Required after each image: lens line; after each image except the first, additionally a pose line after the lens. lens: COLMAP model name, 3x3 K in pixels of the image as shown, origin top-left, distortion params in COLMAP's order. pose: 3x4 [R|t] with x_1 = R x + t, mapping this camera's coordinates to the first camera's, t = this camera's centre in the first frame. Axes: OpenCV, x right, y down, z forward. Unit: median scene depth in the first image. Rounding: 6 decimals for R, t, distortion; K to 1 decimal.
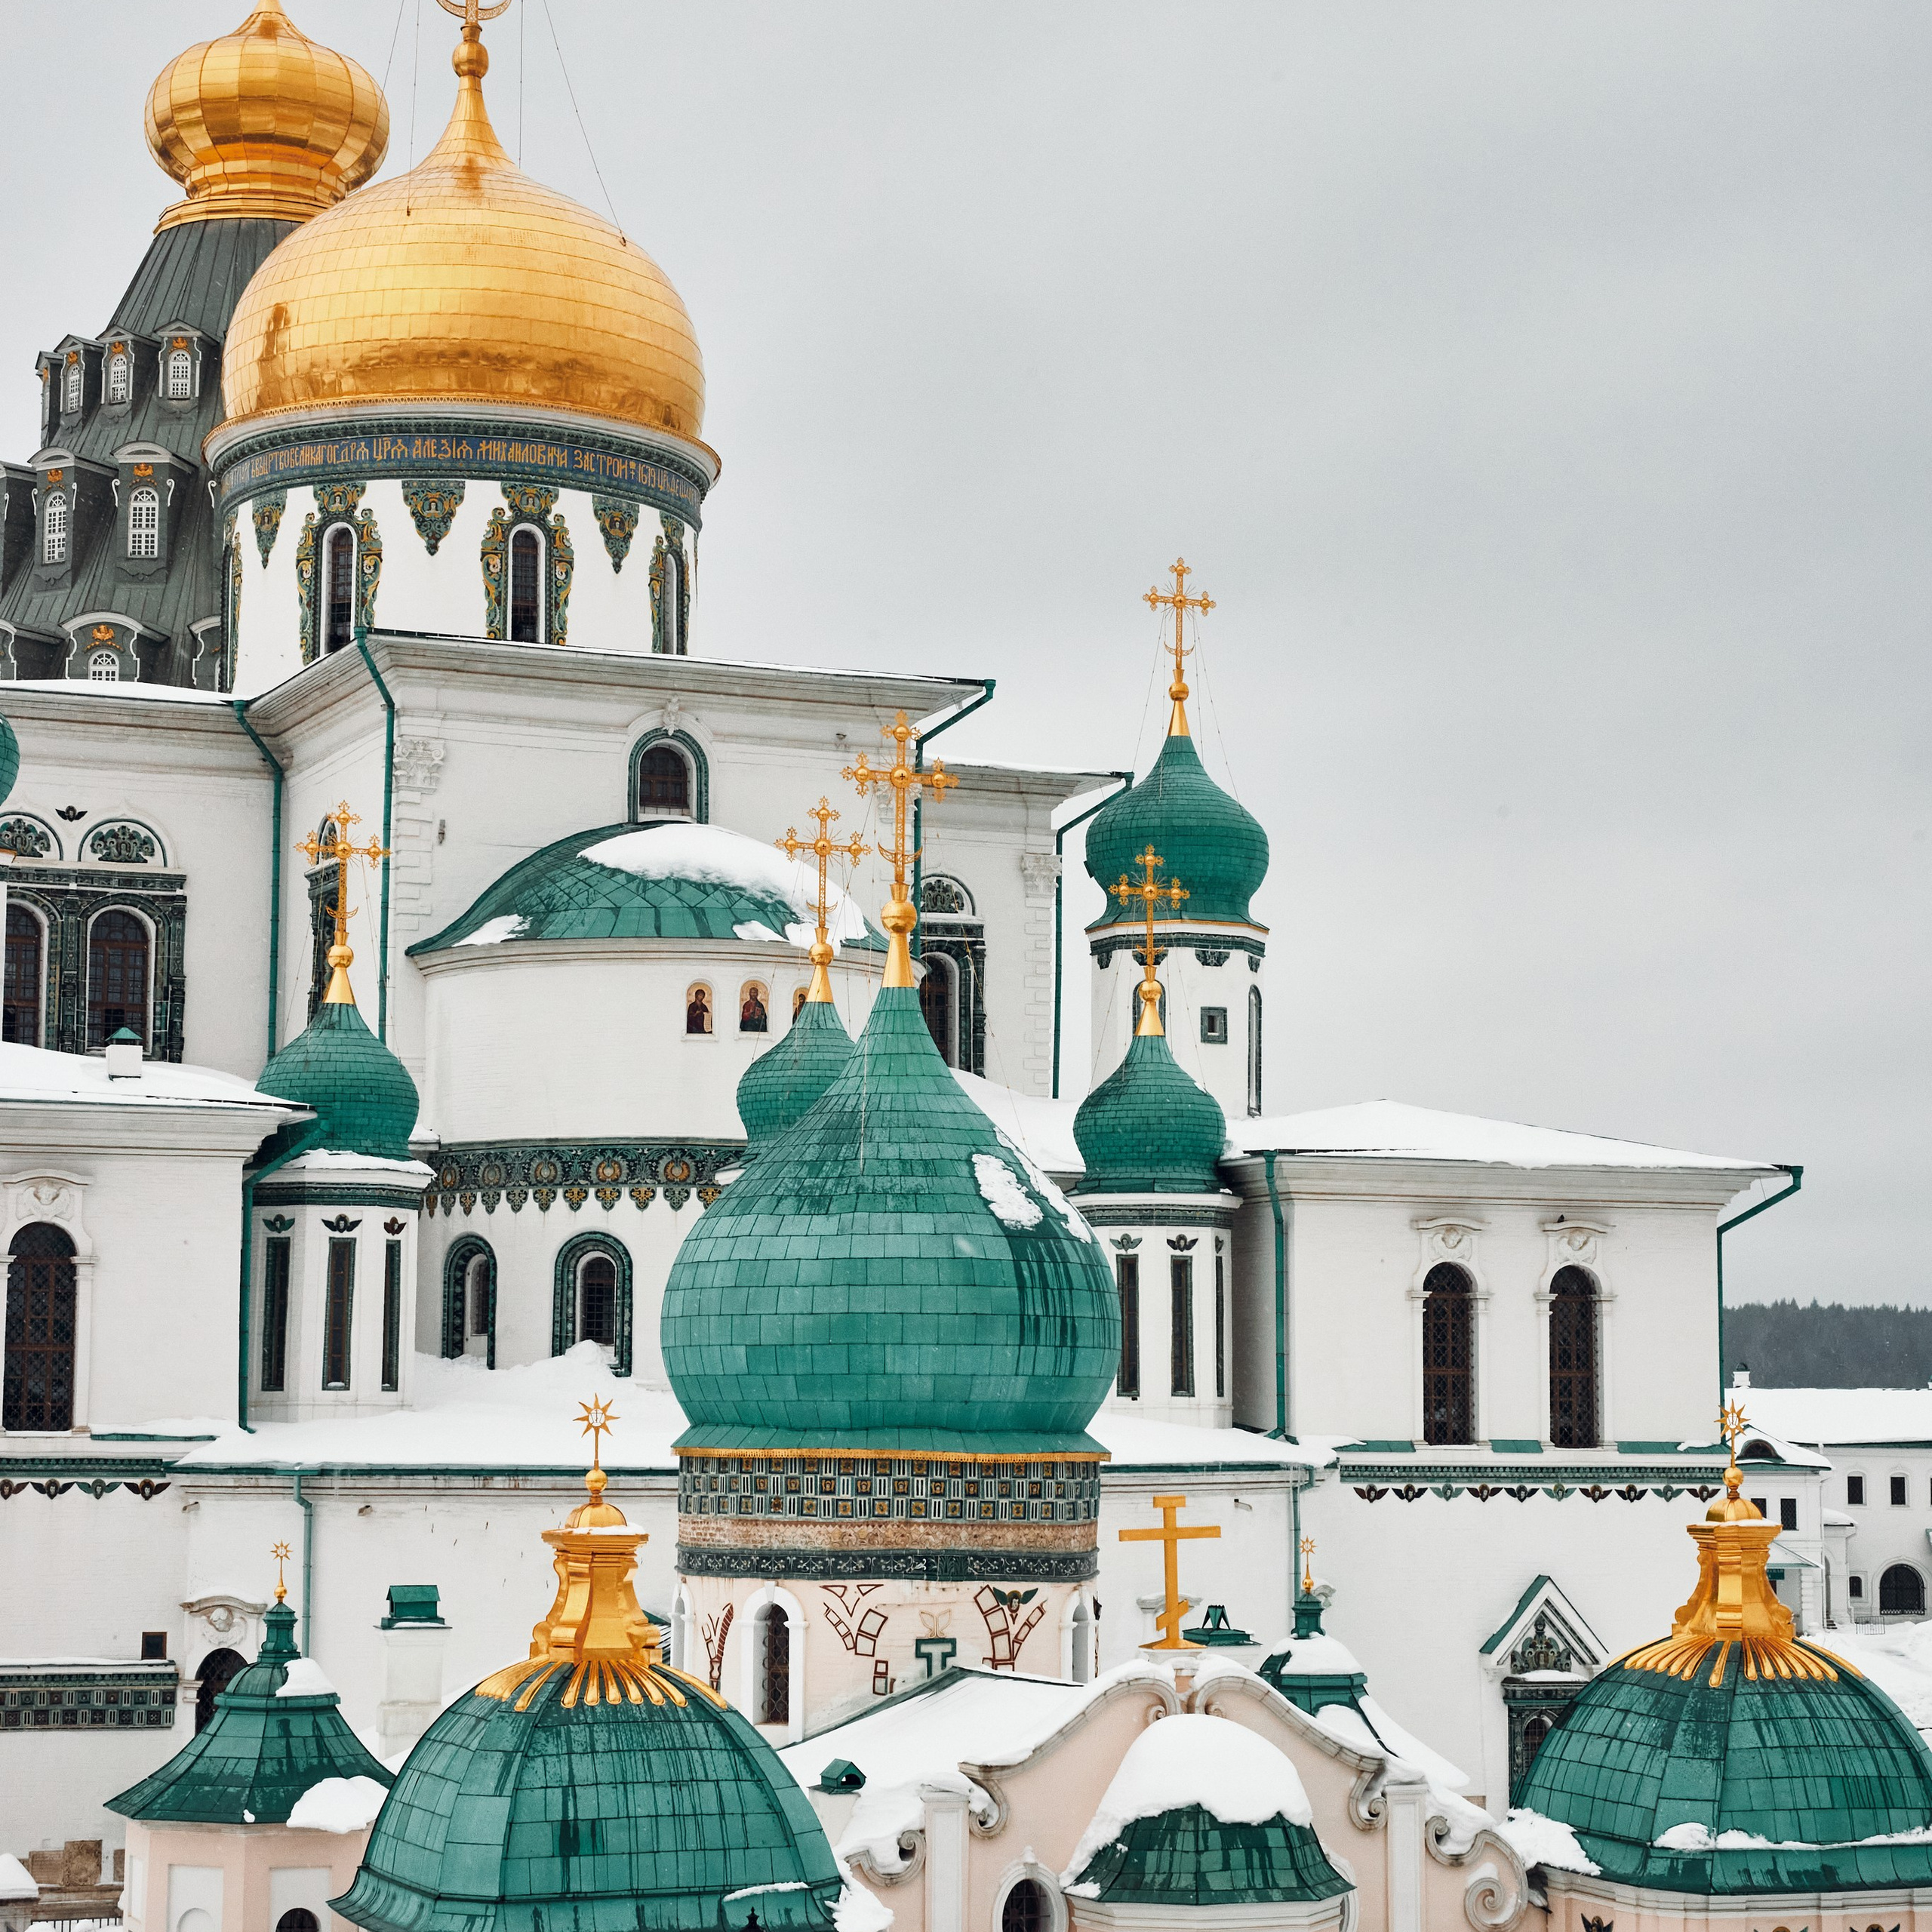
lens RADIAL K [[3928.8, 0, 966.0], [0, 3928.8, 966.0], [0, 0, 1]] dist [0.073712, -0.291202]
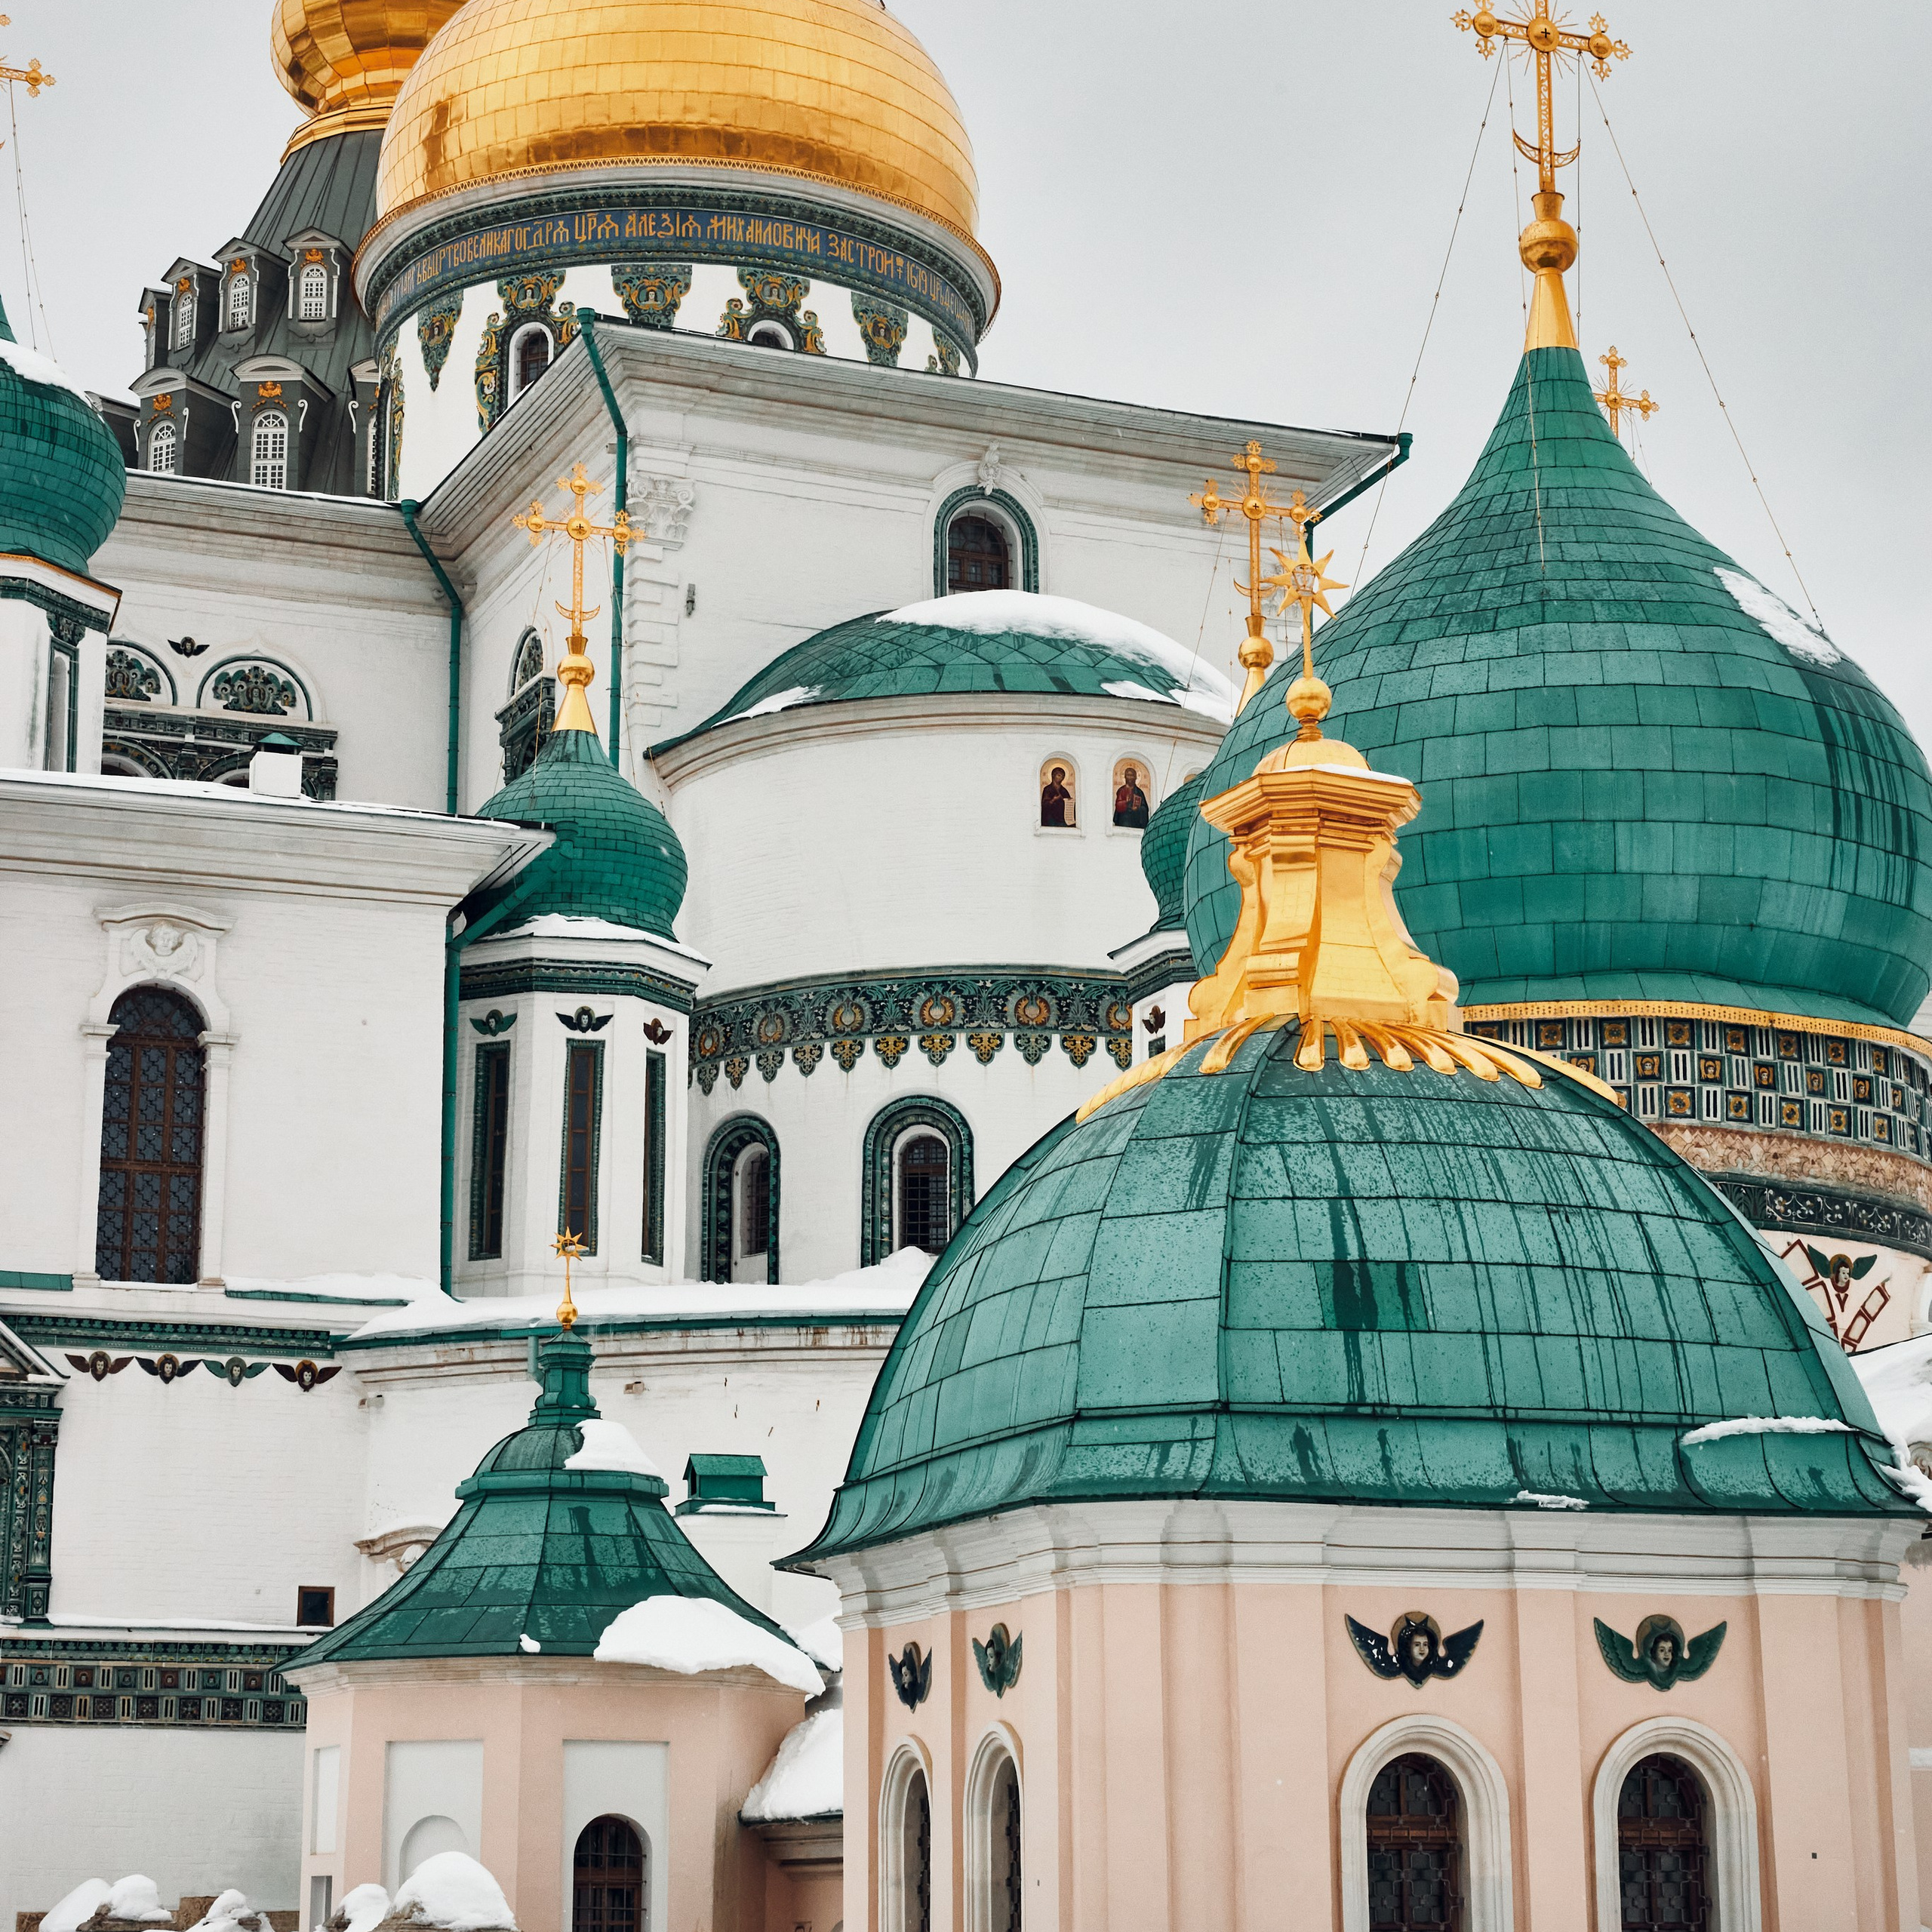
lens RADIAL K [[3928.8, 0, 966.0], [0, 3928.8, 966.0], [0, 0, 1]] dist [0.073712, -0.291202]
pose [[0.999794, -0.011597, -0.016637, -0.080032], [0.009627, 0.993439, -0.113958, 0.136432], [0.017850, 0.113774, 0.993346, 0.312870]]
